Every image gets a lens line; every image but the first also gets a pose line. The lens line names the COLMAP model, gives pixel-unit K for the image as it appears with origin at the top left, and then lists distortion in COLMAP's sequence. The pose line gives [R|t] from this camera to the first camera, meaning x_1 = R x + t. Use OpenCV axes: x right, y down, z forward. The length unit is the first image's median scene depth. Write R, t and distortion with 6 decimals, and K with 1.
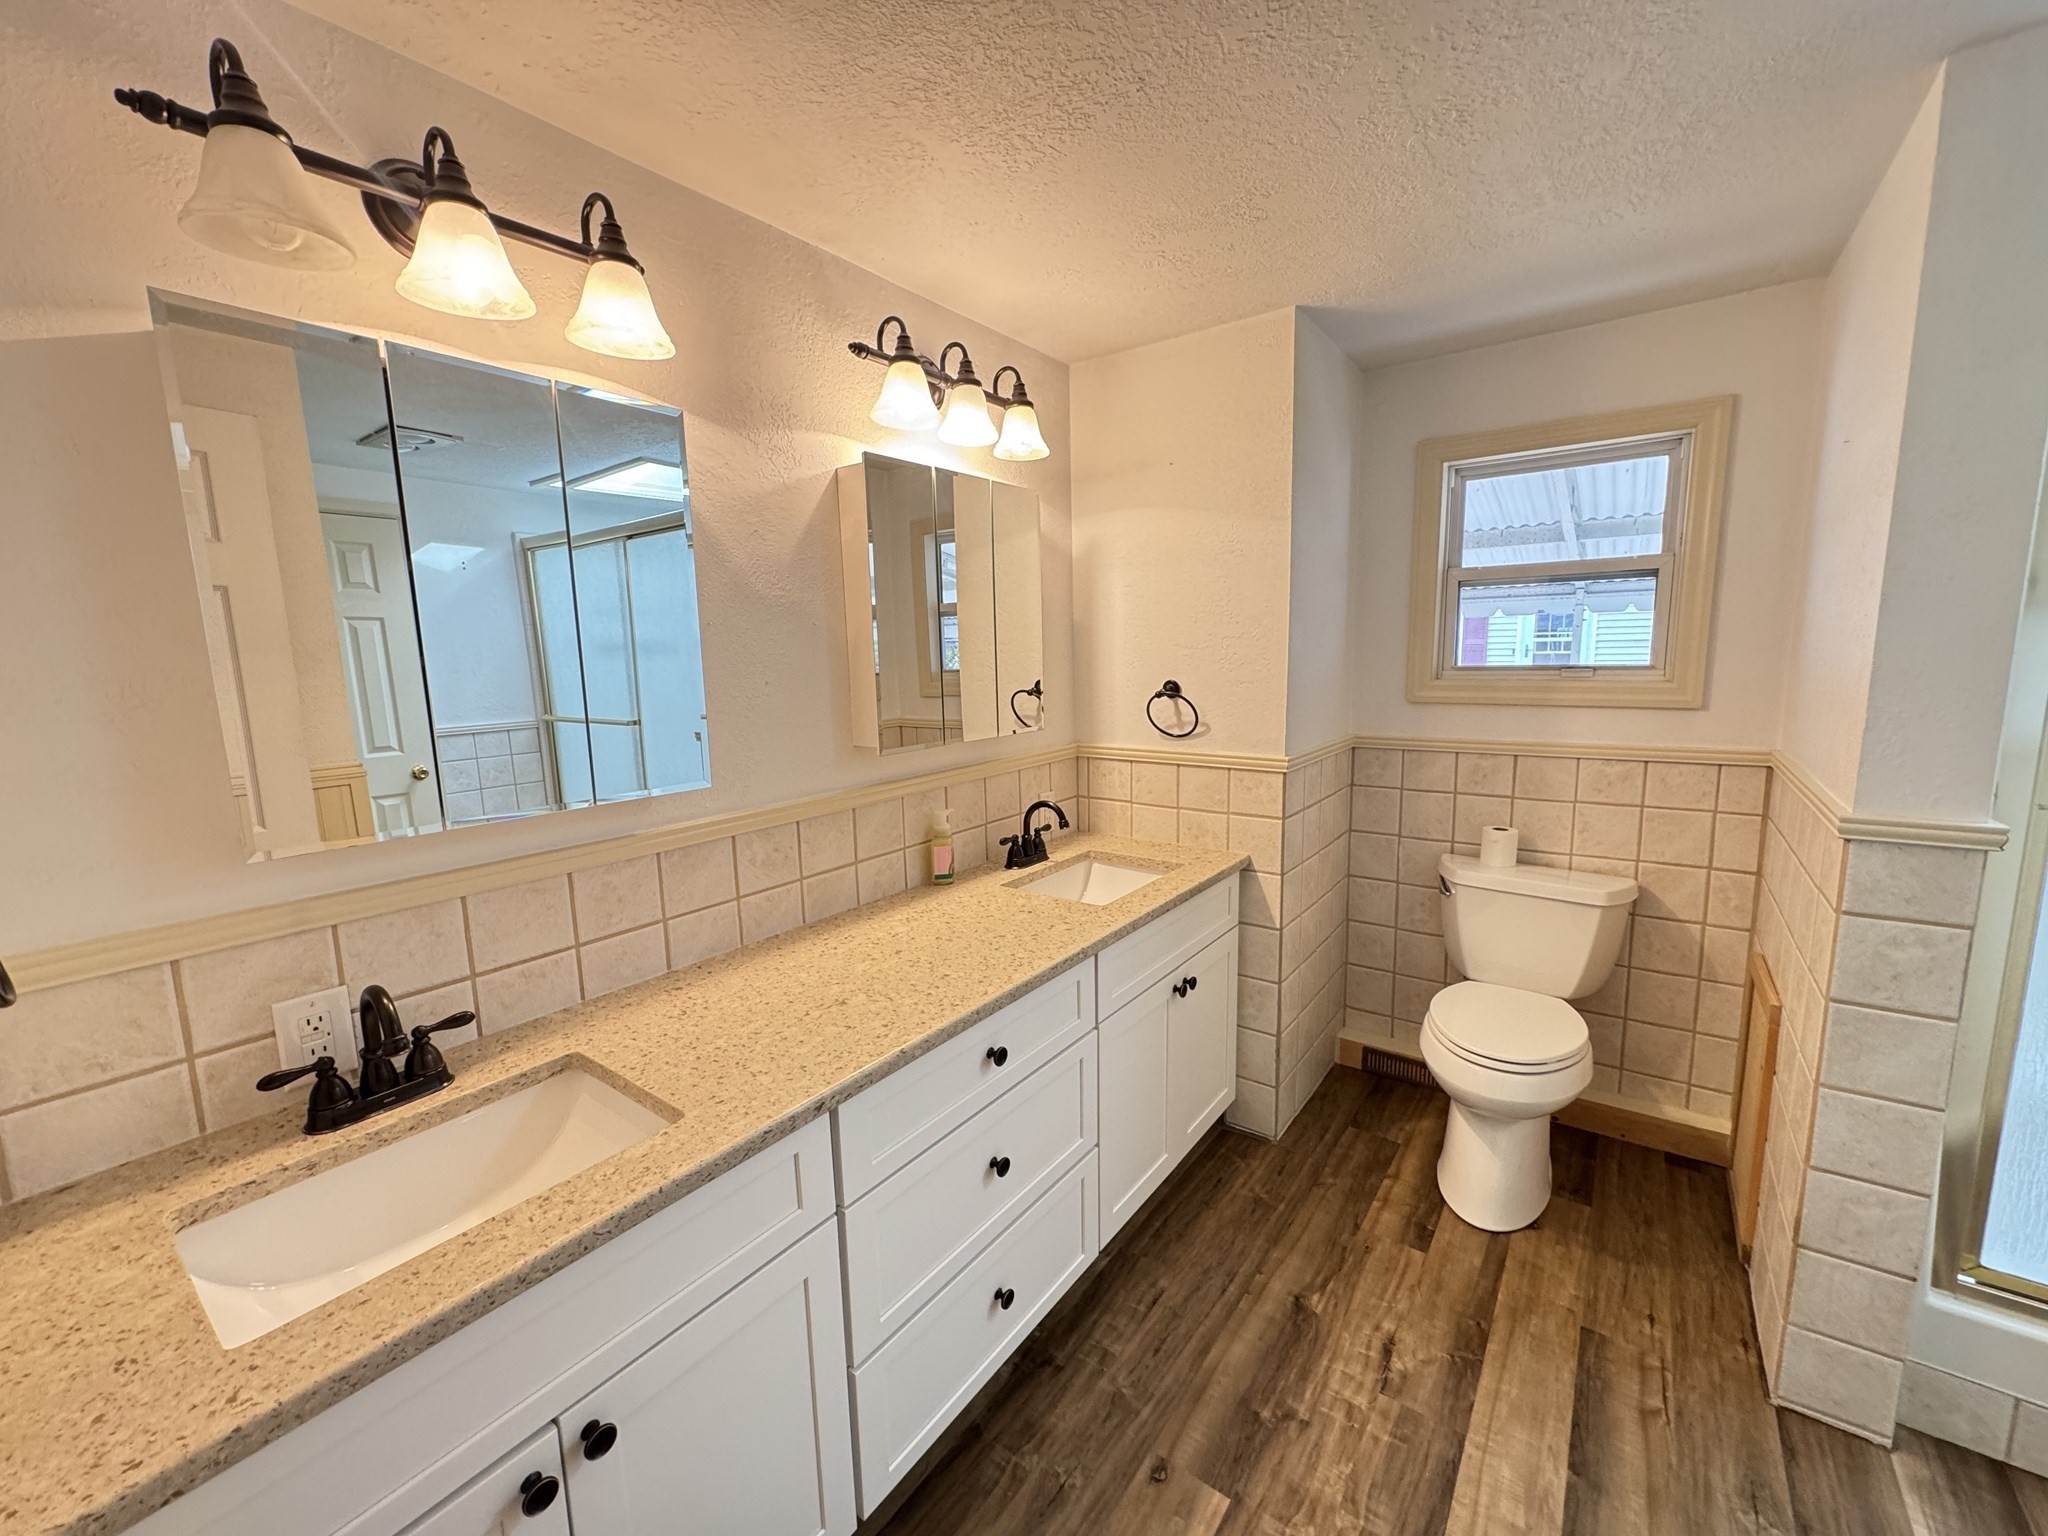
lens RADIAL K [[822.2, 0, 1029.5], [0, 822.2, 766.4], [0, 0, 1]] dist [-0.000293, -0.000639]
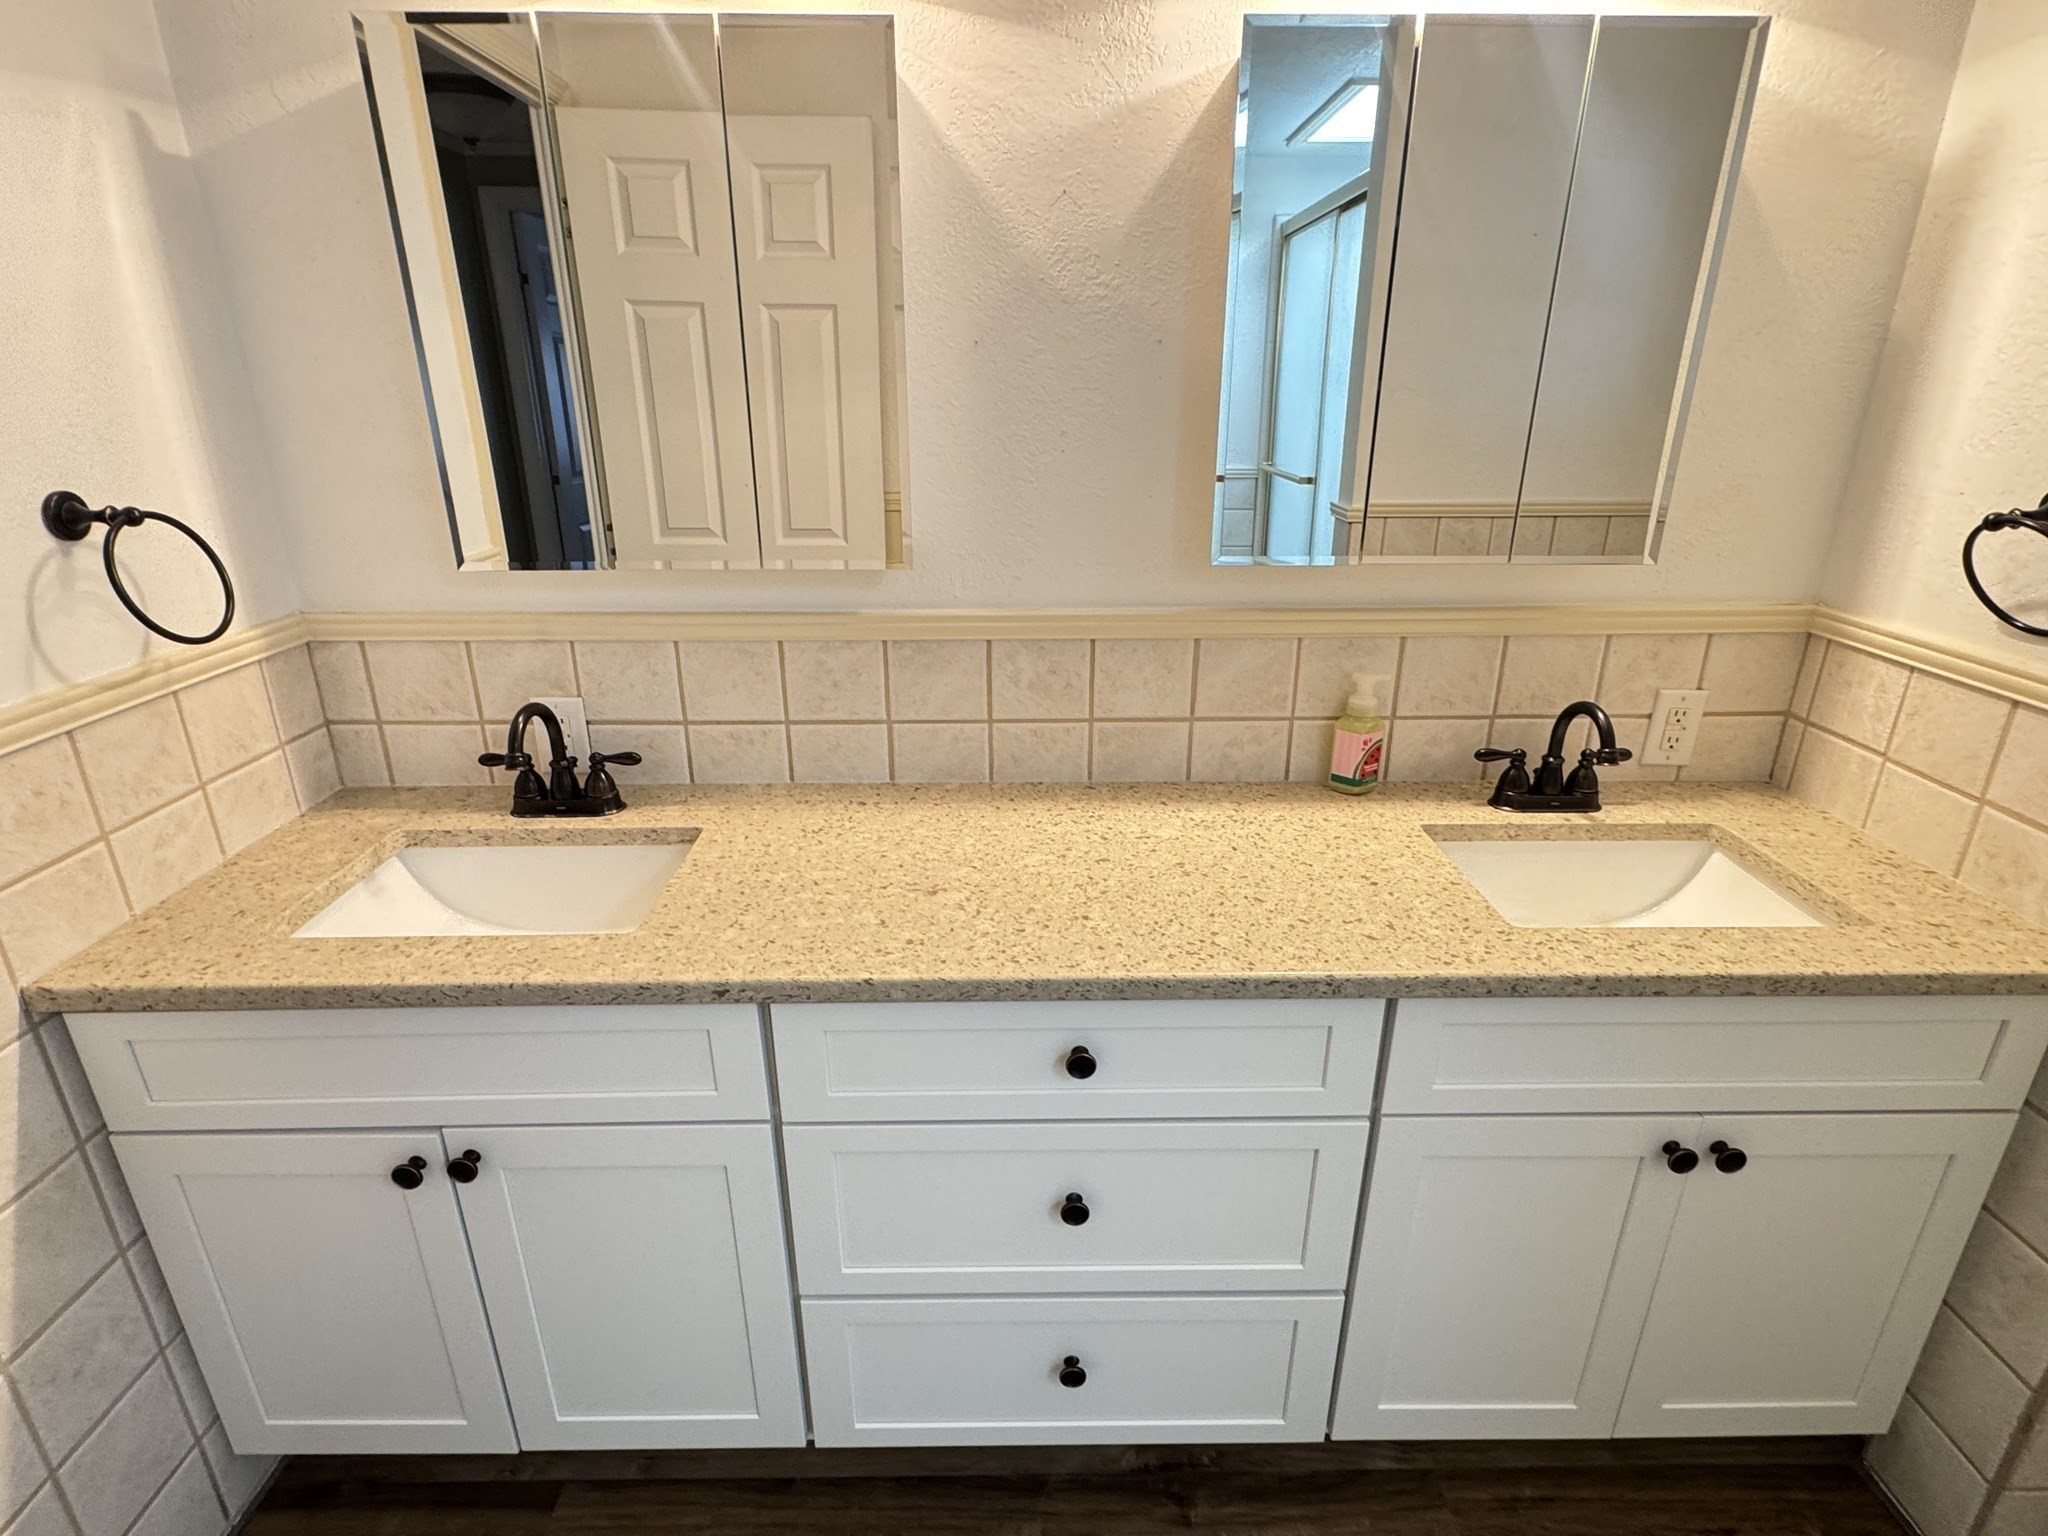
lens RADIAL K [[1053.0, 0, 1030.4], [0, 1053.0, 774.3], [0, 0, 1]] dist [-0.000960, -0.000803]
pose [[0.604356, 0.301241, -0.737569, 0.428195], [-0.129637, 0.950608, 0.282027, -0.078865], [0.786097, -0.074828, 0.613557, 0.435458]]
